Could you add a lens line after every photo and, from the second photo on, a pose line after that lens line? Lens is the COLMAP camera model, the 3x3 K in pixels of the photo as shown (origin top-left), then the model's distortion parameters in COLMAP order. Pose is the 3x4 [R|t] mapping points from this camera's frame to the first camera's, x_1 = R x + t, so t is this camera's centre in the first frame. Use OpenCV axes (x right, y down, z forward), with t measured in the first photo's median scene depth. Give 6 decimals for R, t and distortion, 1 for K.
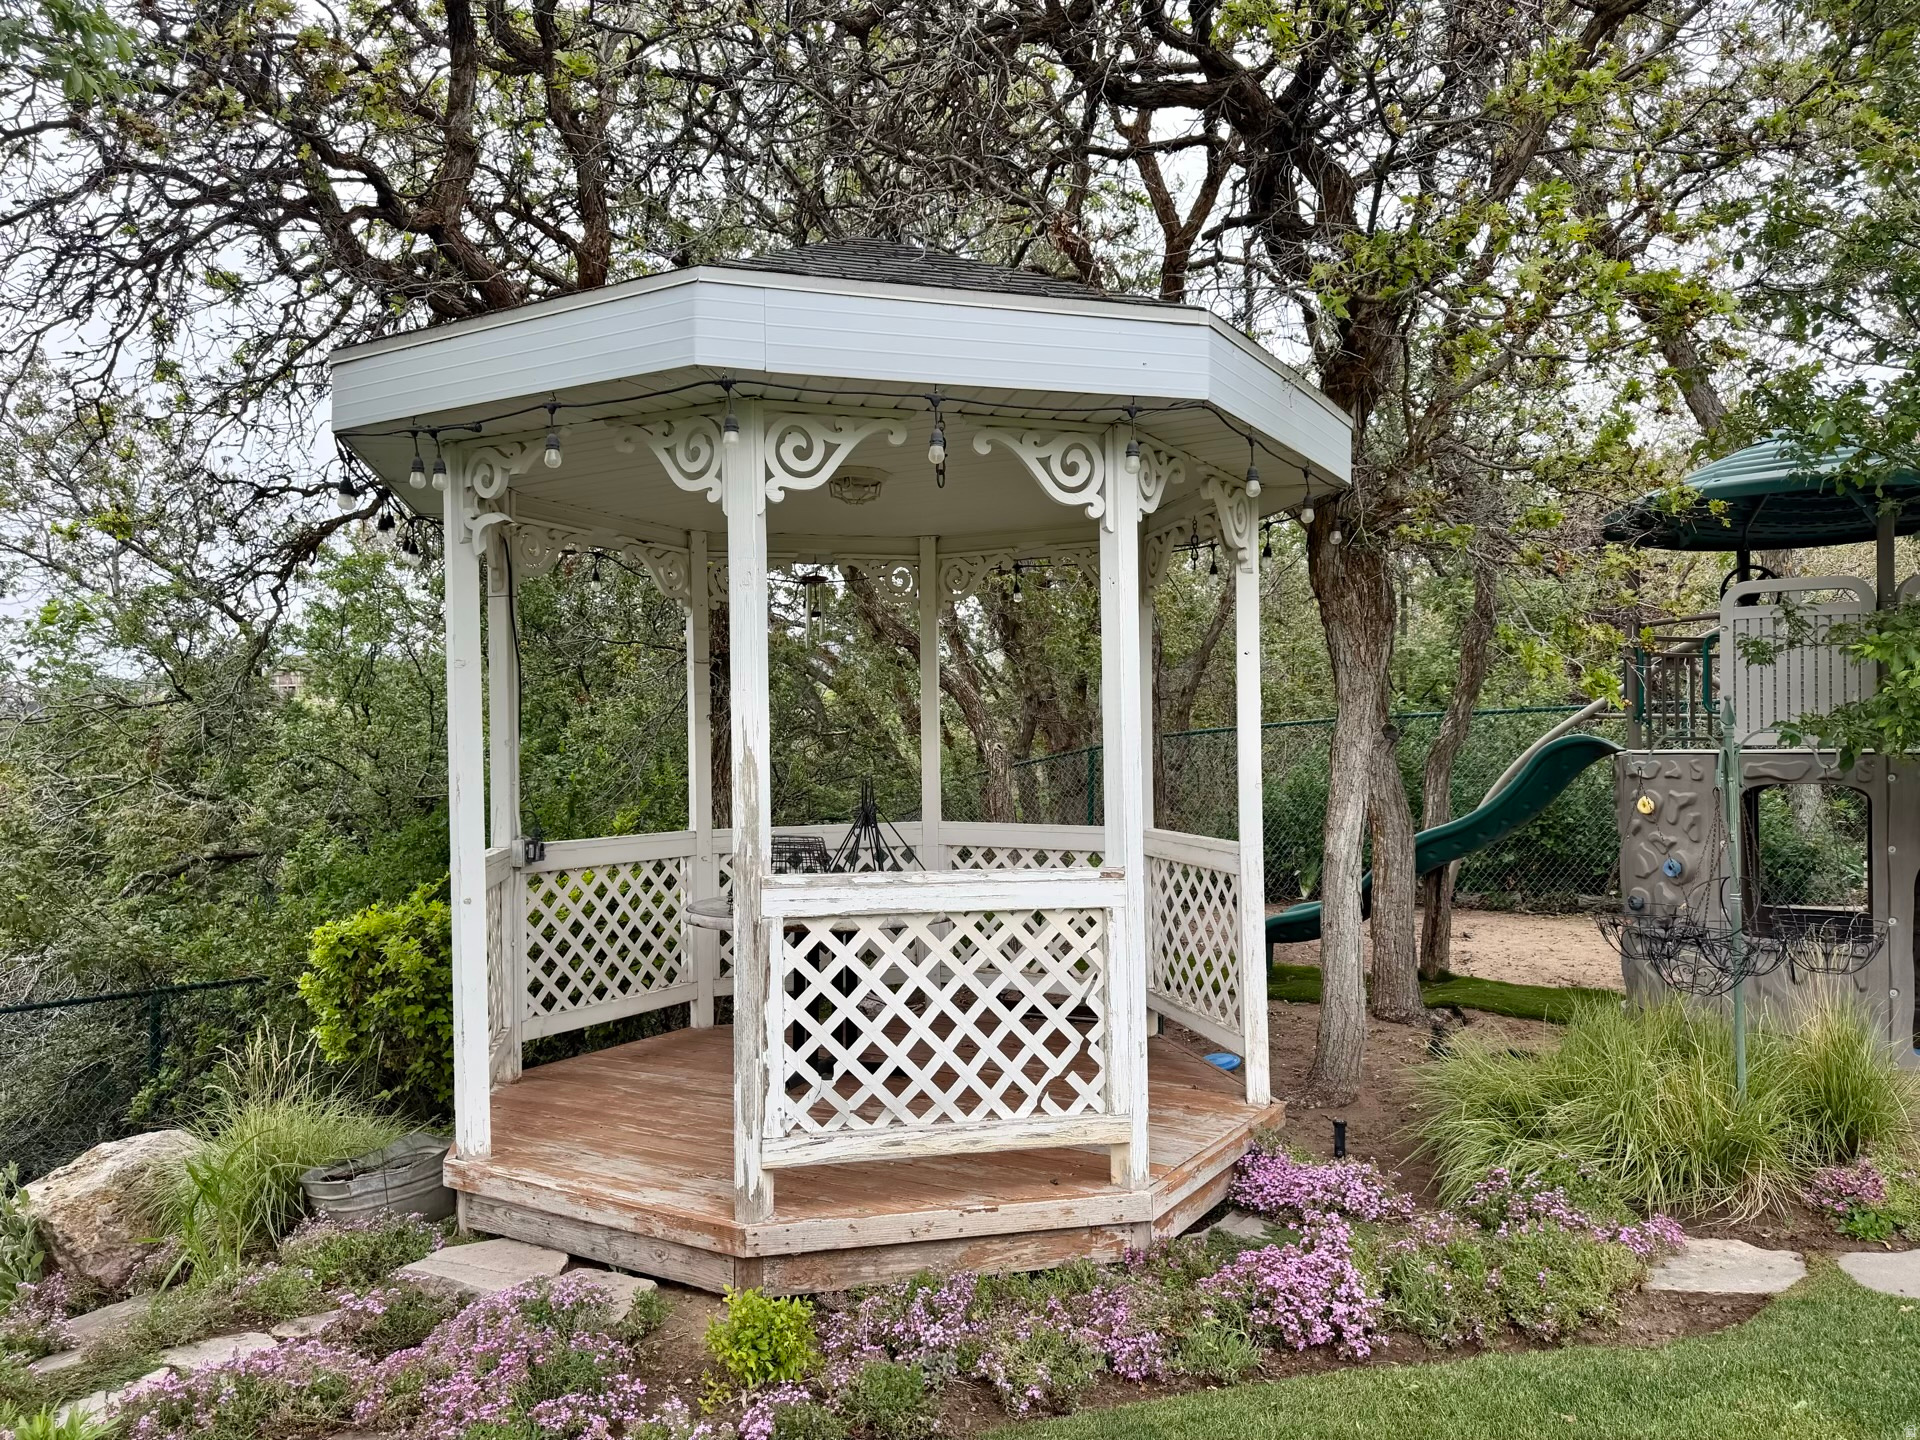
lens RADIAL K [[1383.1, 0, 957.7], [0, 1383.1, 727.9], [0, 0, 1]] dist [0.007772, -0.004066]
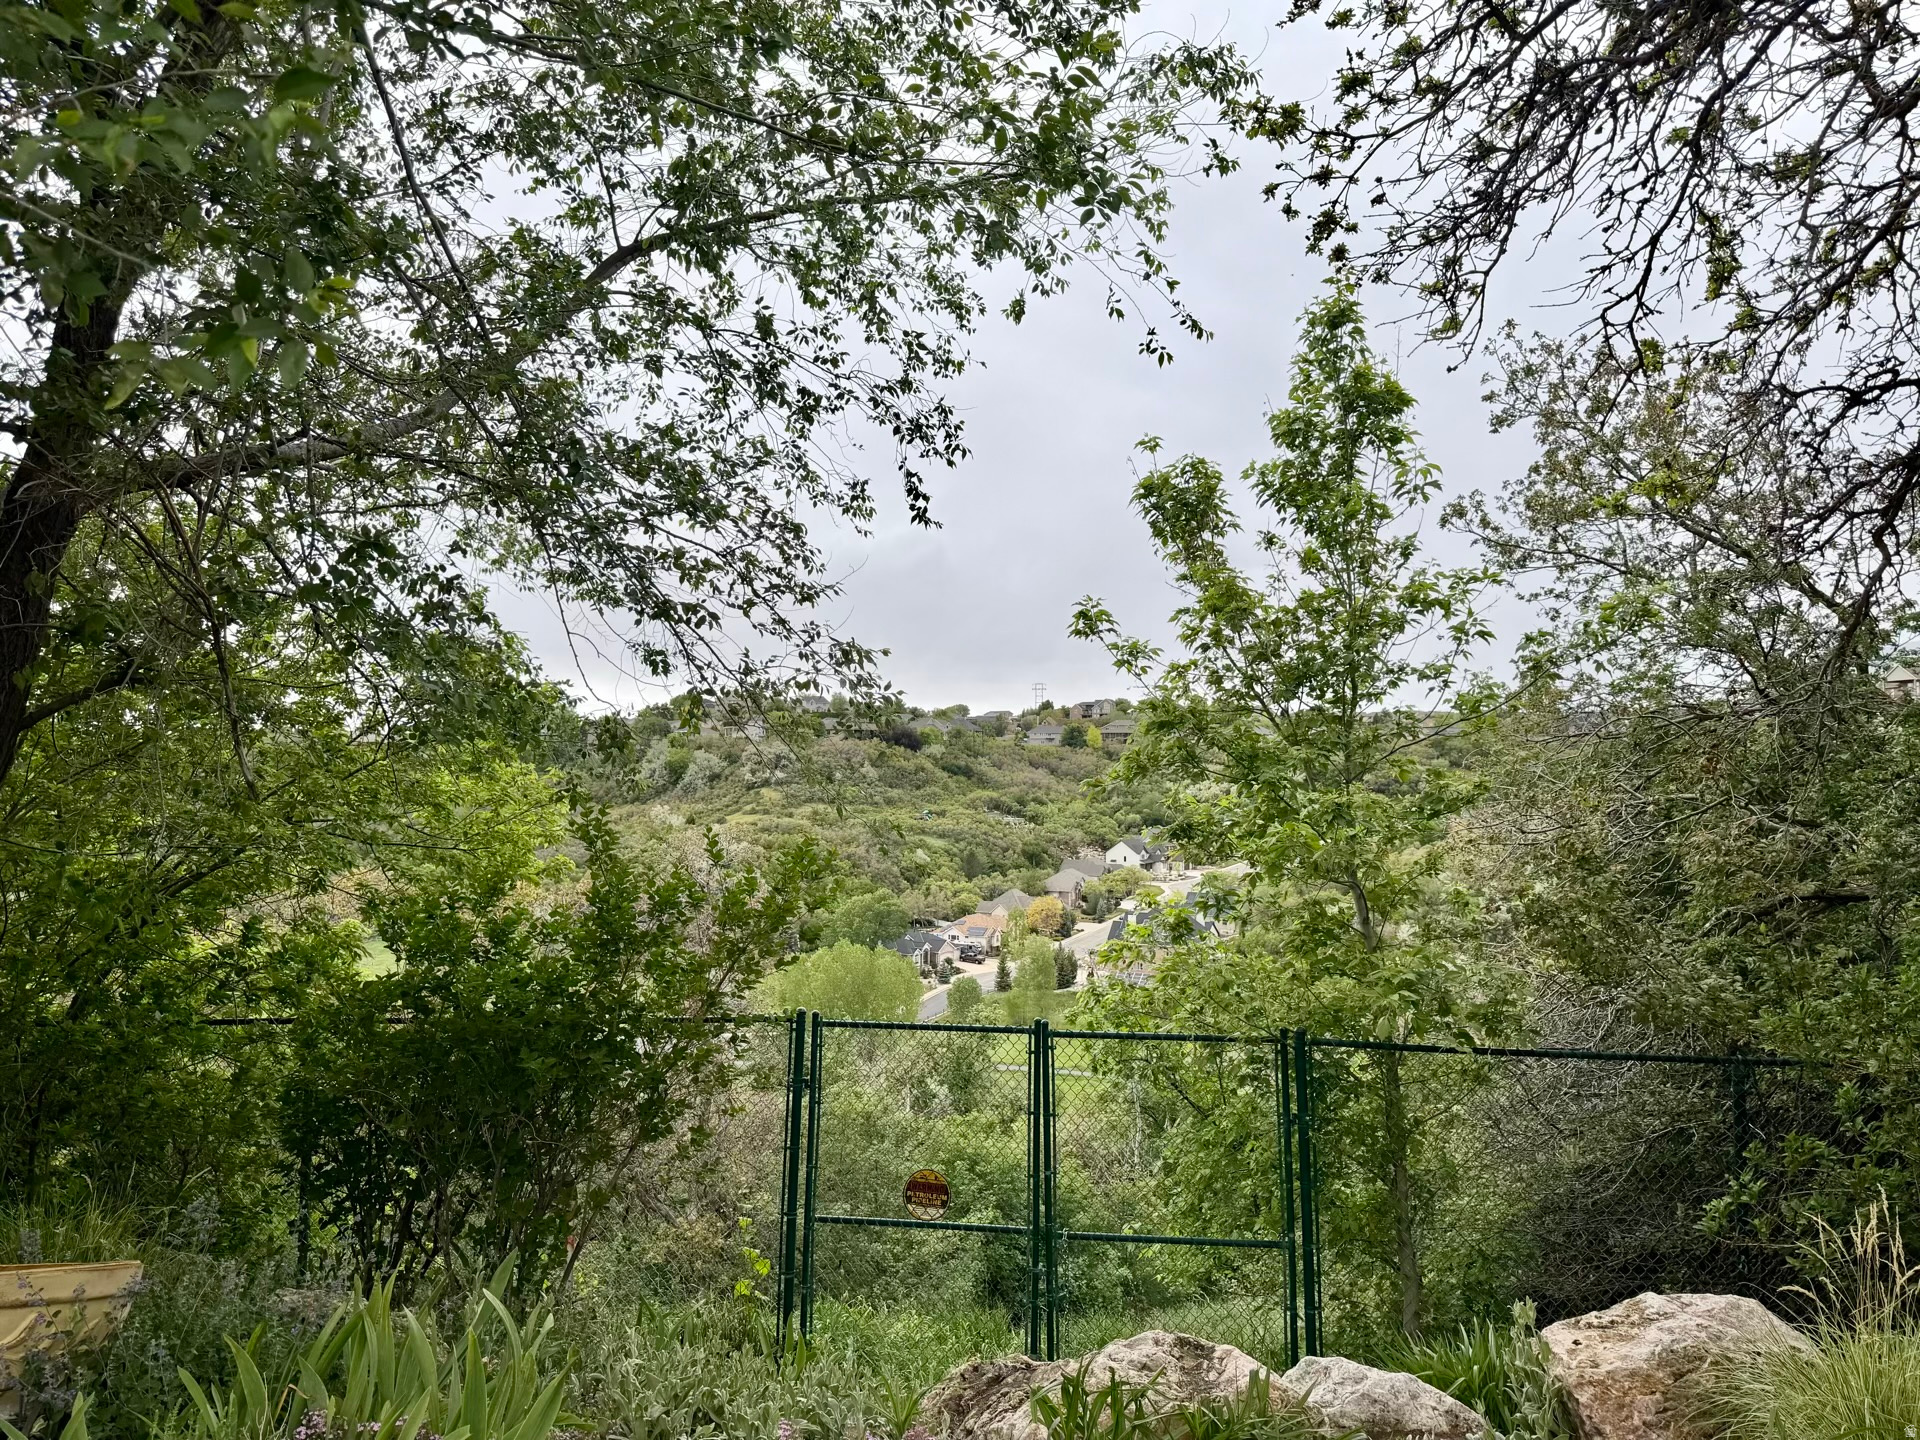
lens RADIAL K [[1383.1, 0, 955.8], [0, 1383.1, 720.2], [0, 0, 1]] dist [0.007772, -0.004066]
pose [[0.496187, -0.030503, -0.867680, -0.081051], [0.012750, 0.999531, -0.027848, 0.005904], [0.868122, 0.002755, 0.496343, 0.168869]]
